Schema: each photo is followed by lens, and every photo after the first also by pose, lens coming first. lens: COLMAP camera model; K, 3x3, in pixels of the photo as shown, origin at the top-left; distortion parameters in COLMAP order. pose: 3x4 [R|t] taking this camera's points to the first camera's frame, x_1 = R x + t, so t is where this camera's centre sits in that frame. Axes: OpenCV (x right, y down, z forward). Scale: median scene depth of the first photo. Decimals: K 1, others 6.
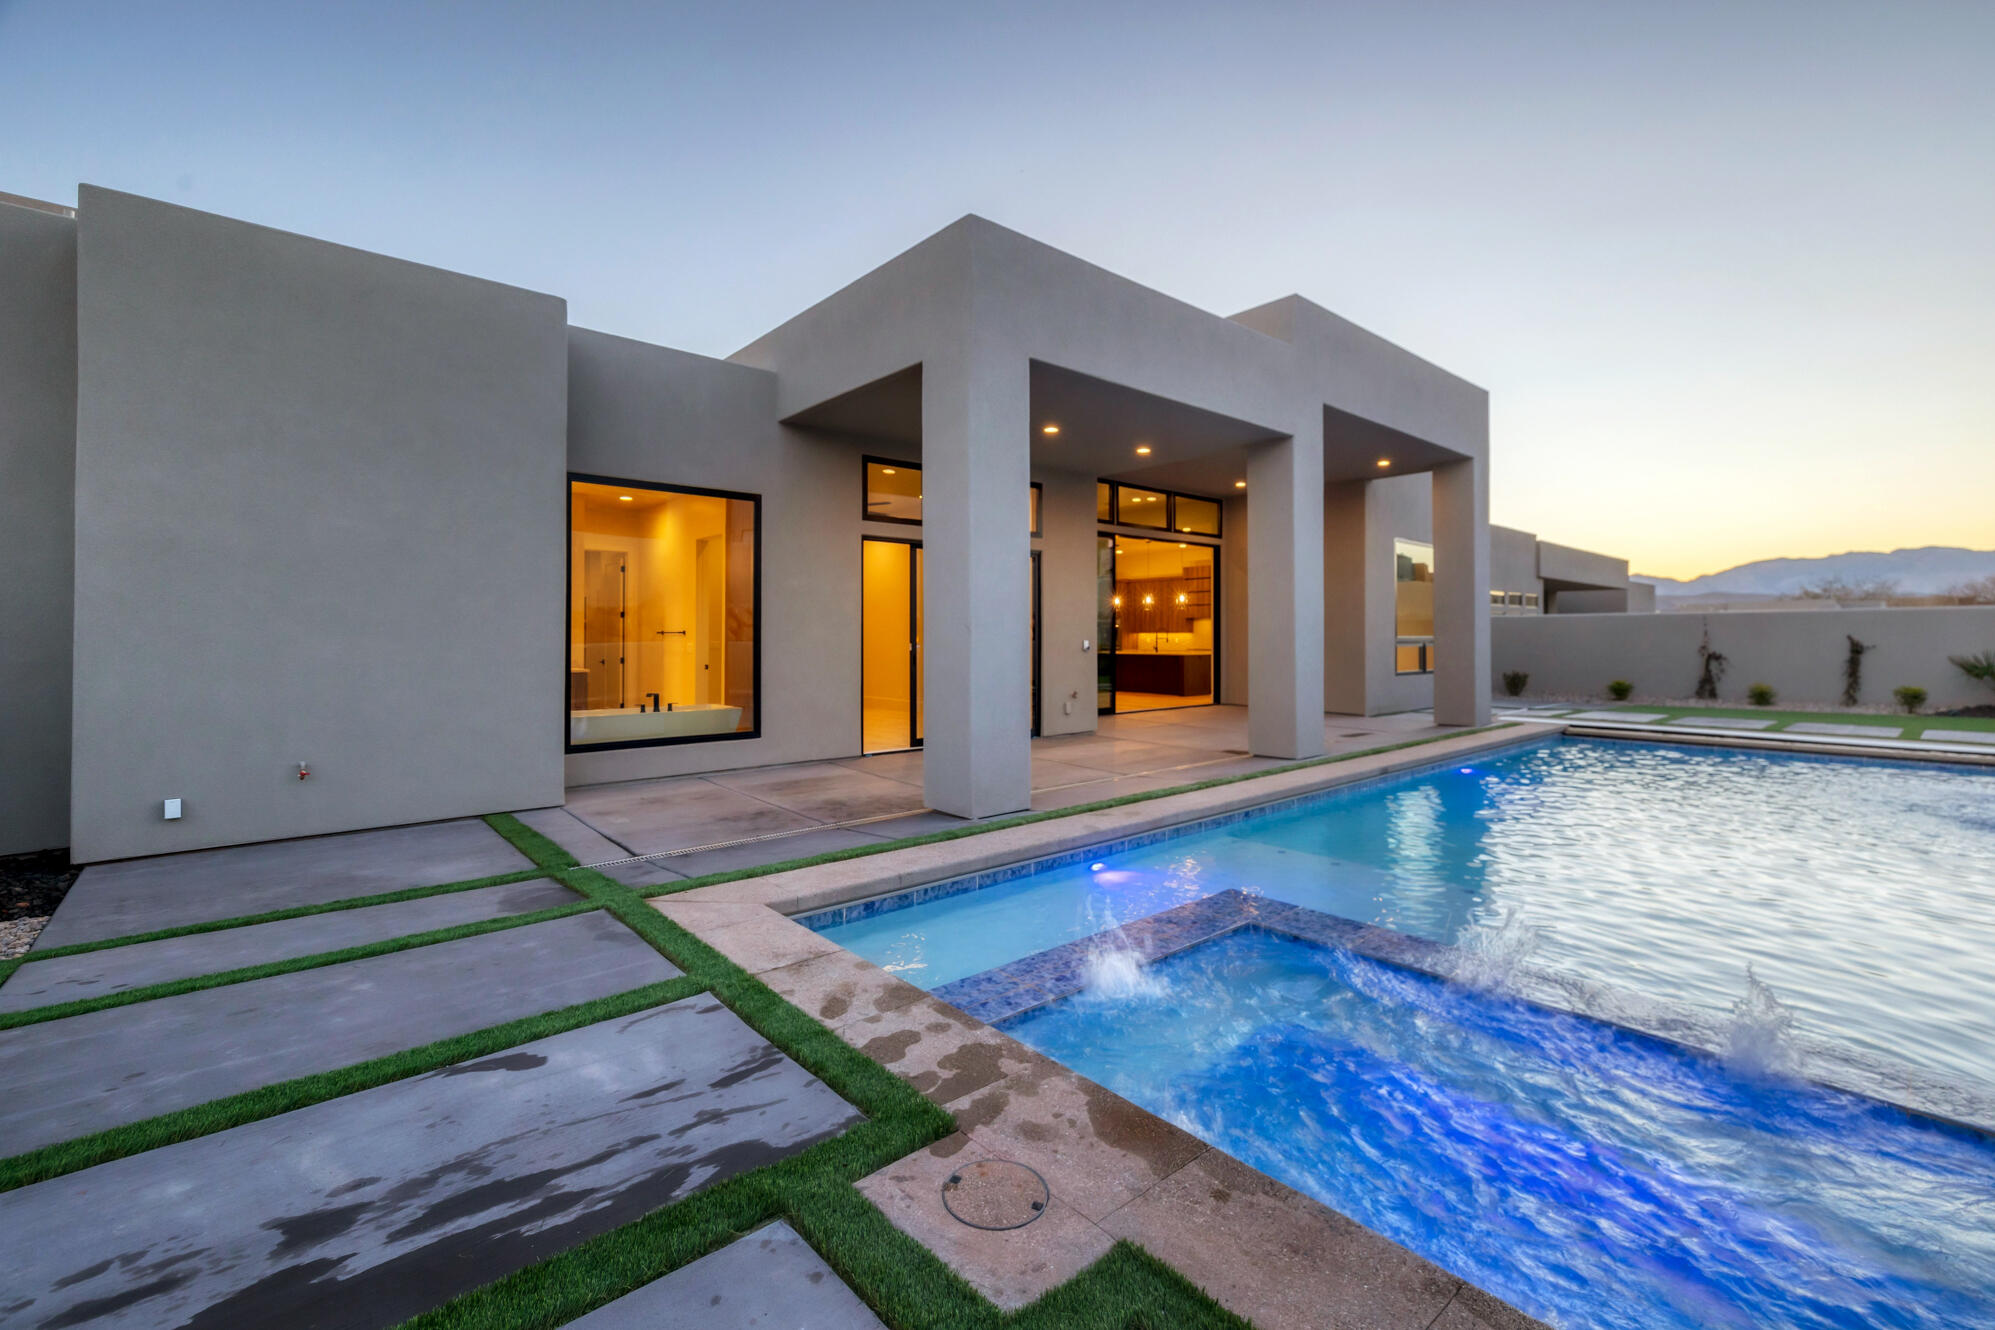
lens RADIAL K [[849.7, 0, 1001.2], [0, 849.7, 635.3], [0, 0, 1]] dist [0.000195, 0.000129]
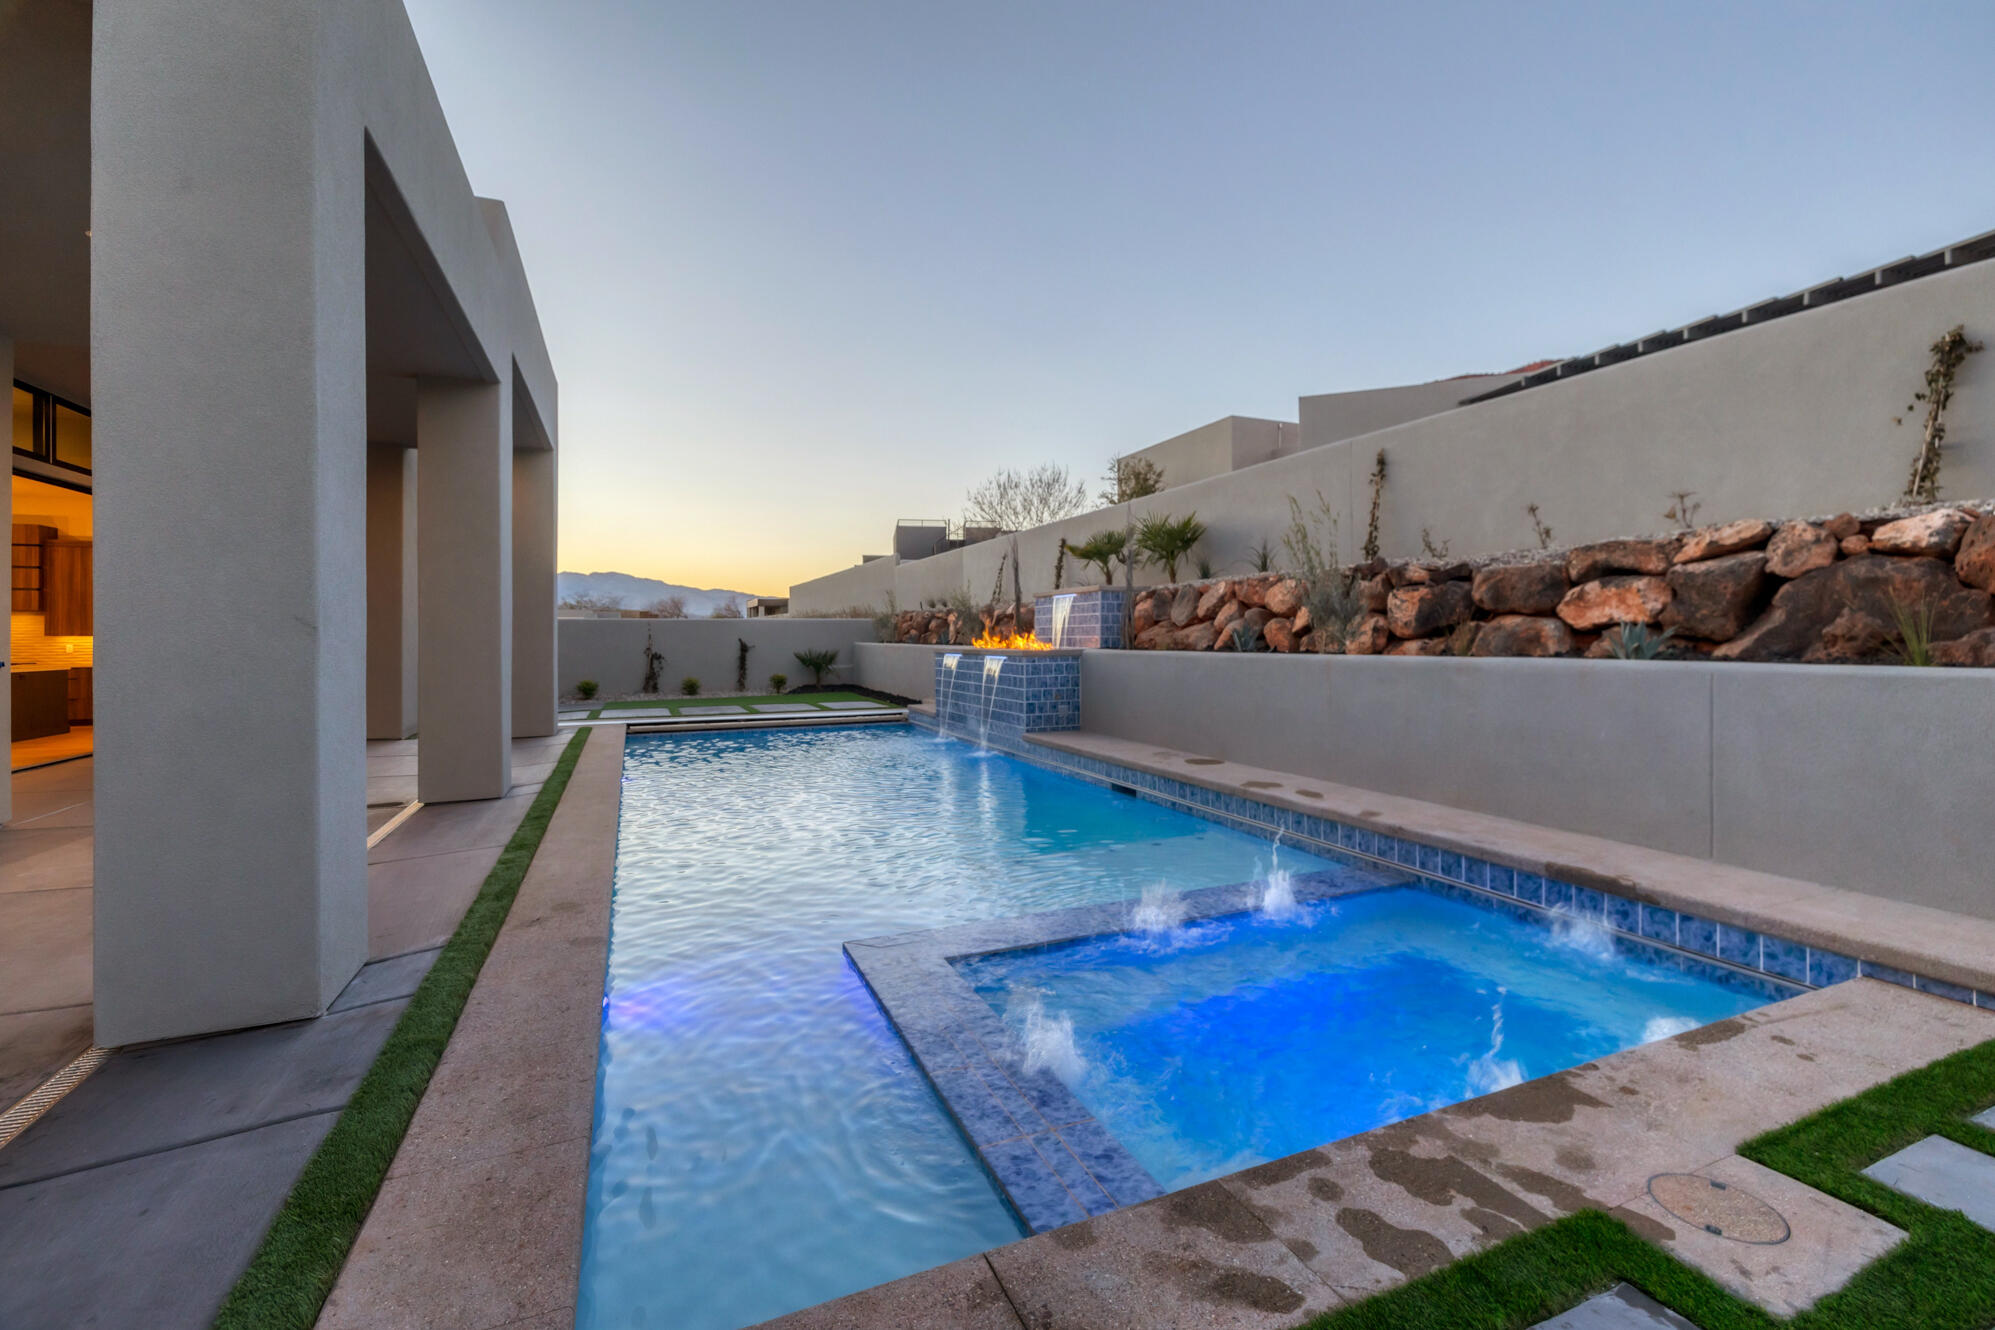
lens RADIAL K [[849.7, 0, 1001.2], [0, 849.7, 635.3], [0, 0, 1]] dist [0.000195, 0.000129]
pose [[0.304120, 0.002002, 0.952632, -0.257595], [0.002638, 0.999992, -0.002944, 0.000047], [-0.952630, 0.003408, 0.304112, 0.321630]]
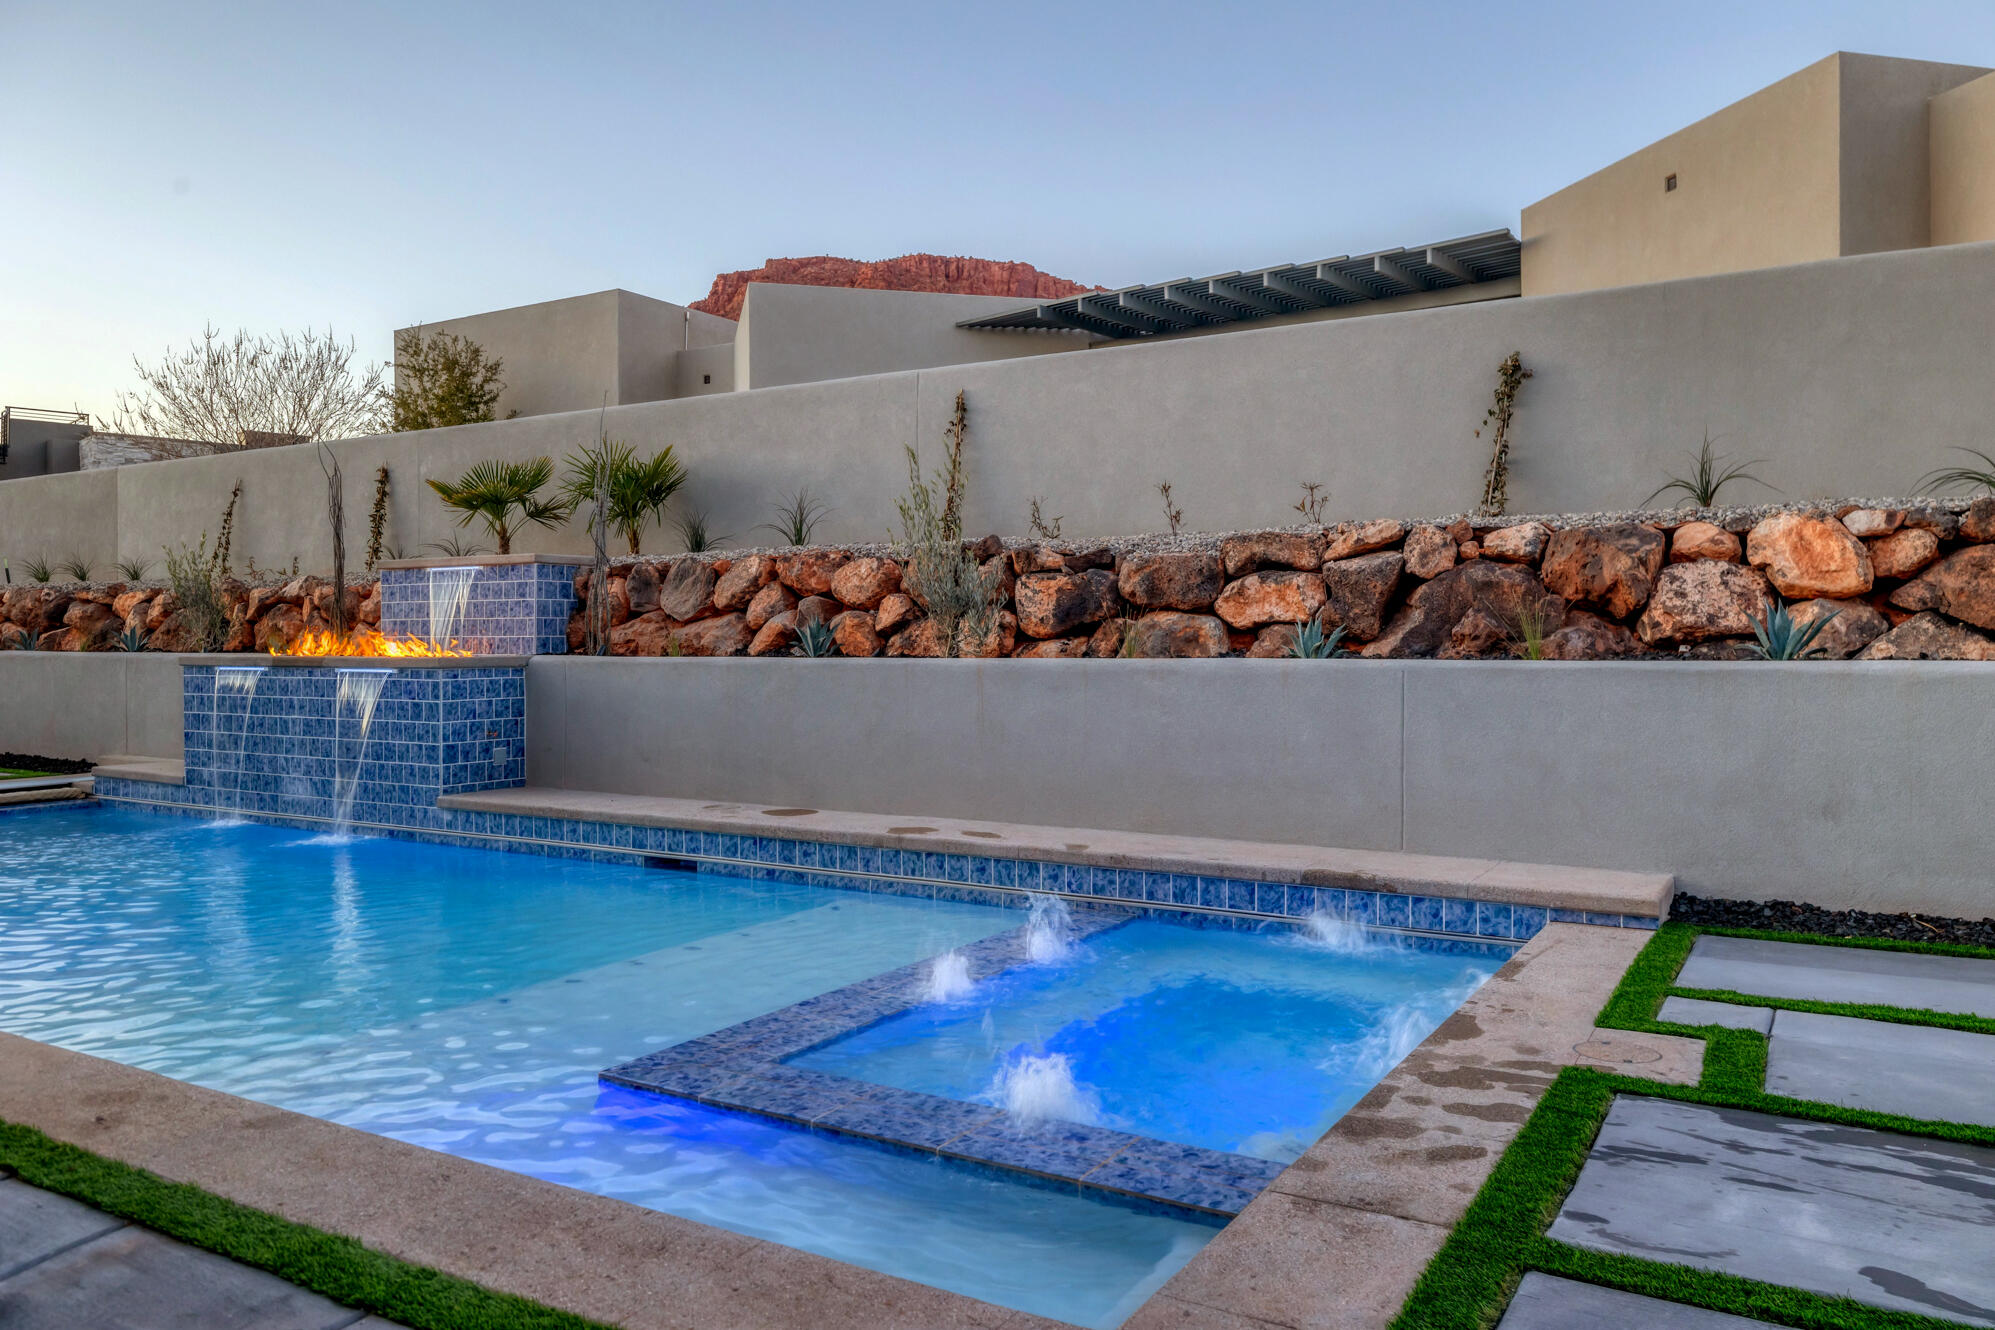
lens RADIAL K [[1426.0, 0, 996.6], [0, 1426.0, 648.5], [0, 0, 1]] dist [-0.004106, 0.002183]
pose [[-0.310816, -0.003146, 0.950465, -0.389551], [0.000448, 0.999994, 0.003456, 0.005487], [-0.950470, 0.001500, -0.310813, 0.562108]]
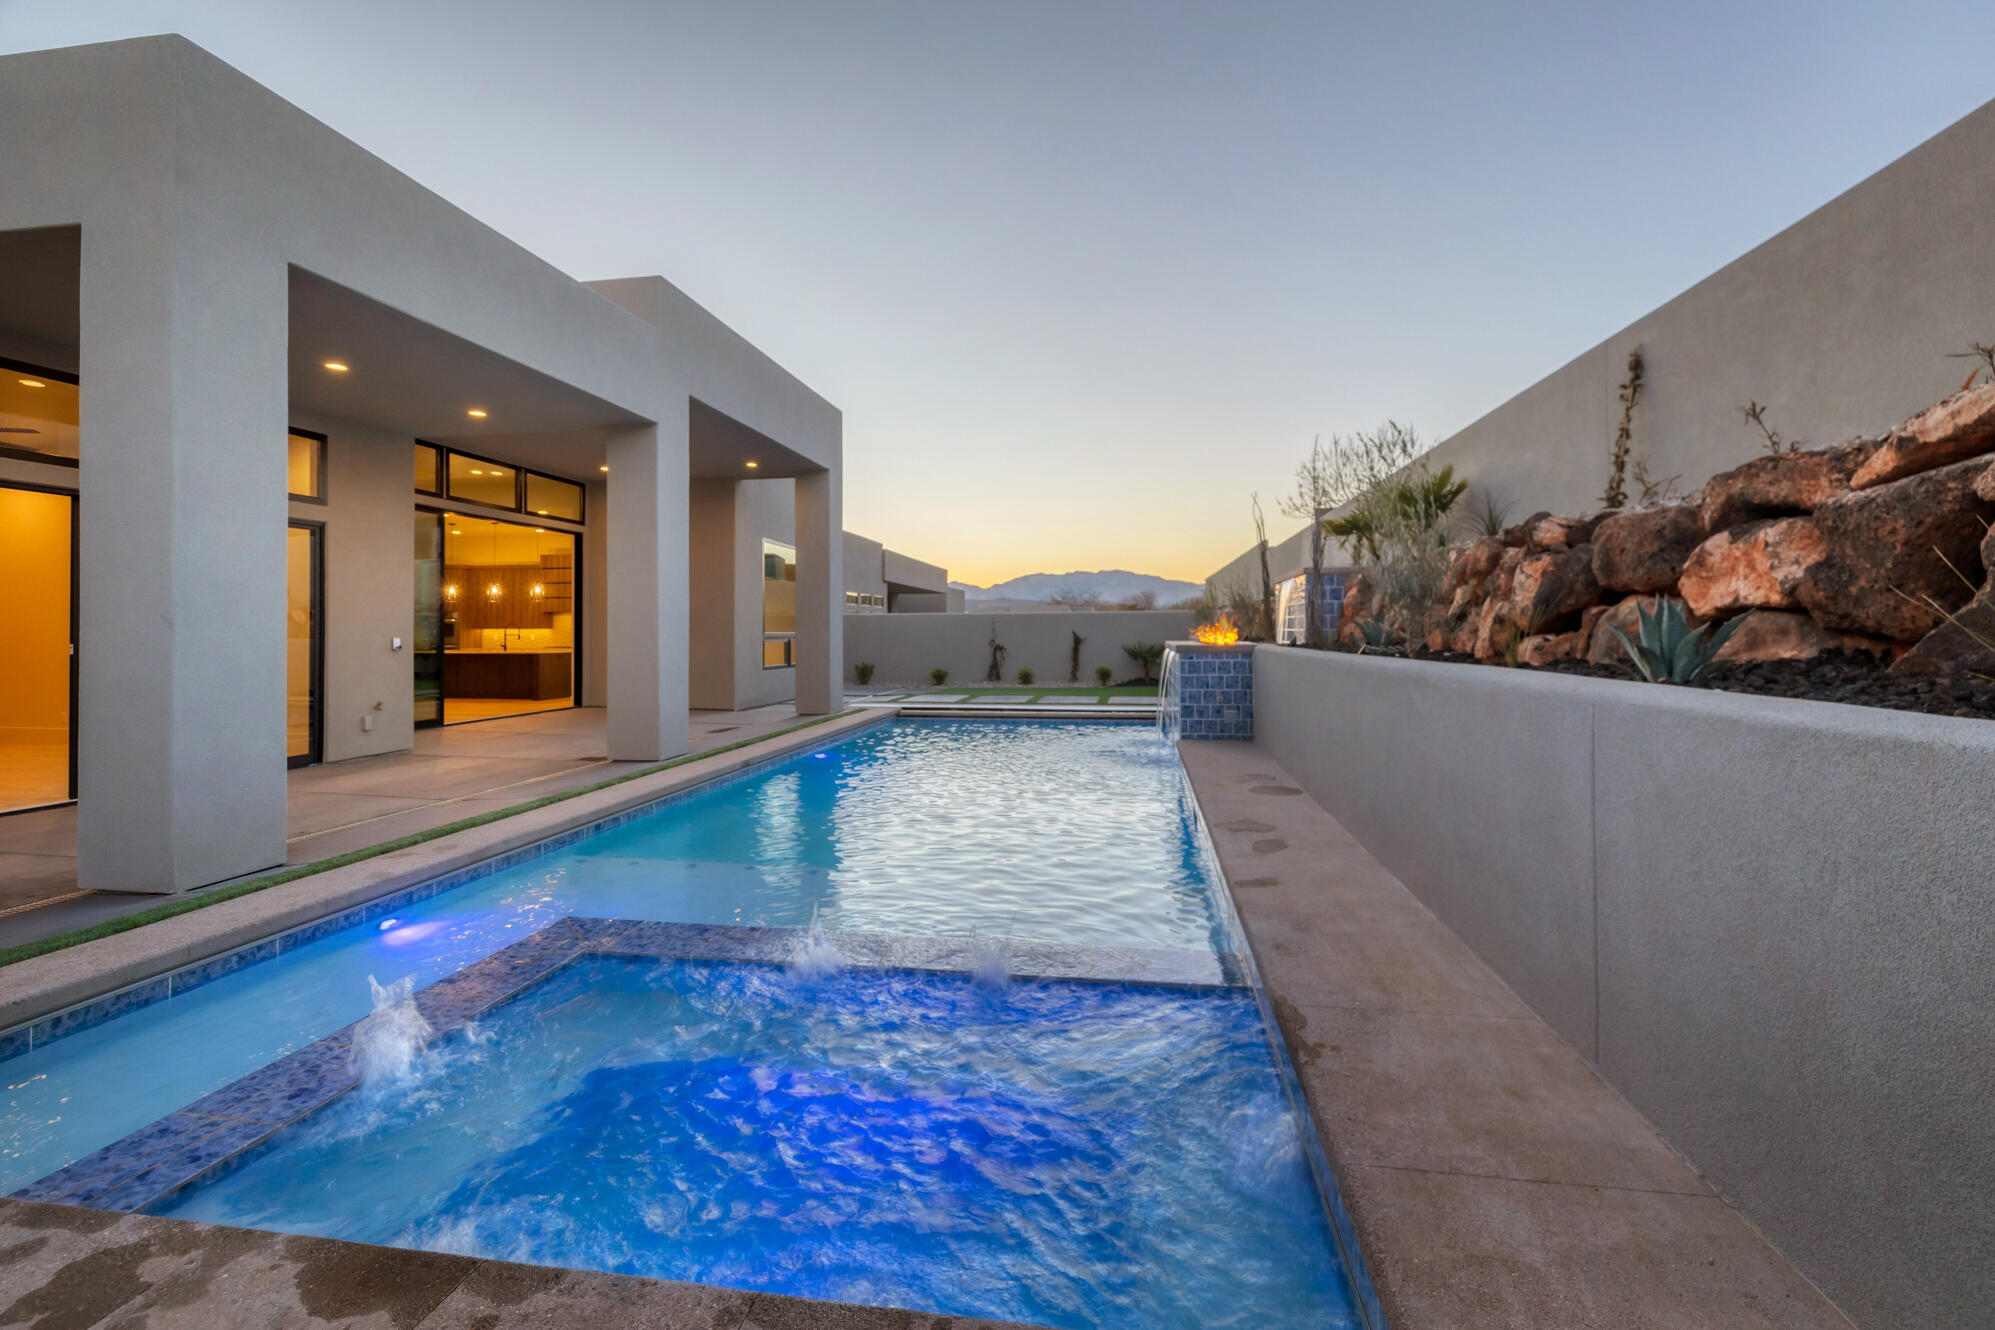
lens RADIAL K [[854.1, 0, 1001.9], [0, 854.1, 624.5], [0, 0, 1]] dist [-0.000497, 0.000103]
pose [[0.766761, 0.004340, 0.641917, 0.024203], [0.000749, 0.999970, -0.007656, 0.000090], [-0.641932, 0.006351, 0.766736, 0.012595]]
